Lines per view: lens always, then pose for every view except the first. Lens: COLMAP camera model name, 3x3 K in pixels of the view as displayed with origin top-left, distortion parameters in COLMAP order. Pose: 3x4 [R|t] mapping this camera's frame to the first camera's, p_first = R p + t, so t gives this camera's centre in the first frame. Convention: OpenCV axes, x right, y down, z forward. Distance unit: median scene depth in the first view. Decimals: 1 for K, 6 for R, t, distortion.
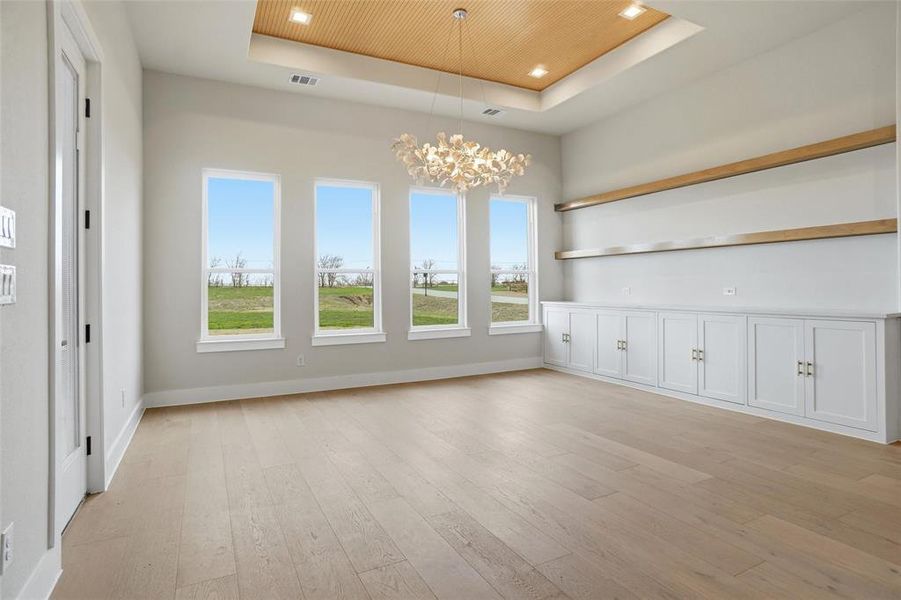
lens RADIAL K [[487.4, 0, 449.4], [0, 487.4, 280.5], [0, 0, 1]] dist [-0.028368, 0.000135]
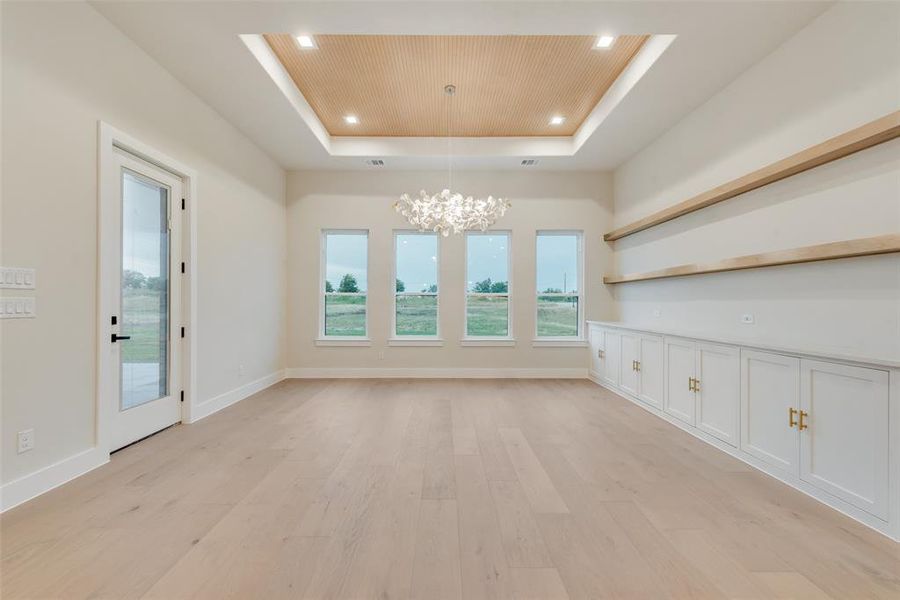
lens RADIAL K [[357.3, 0, 456.1], [0, 357.3, 302.6], [0, 0, 1]] dist [0.024332, -0.009827]
pose [[0.889060, 0.015035, -0.457545, 0.425919], [-0.007091, 0.999793, 0.019076, -0.019023], [0.457737, -0.013715, 0.888982, 0.157688]]
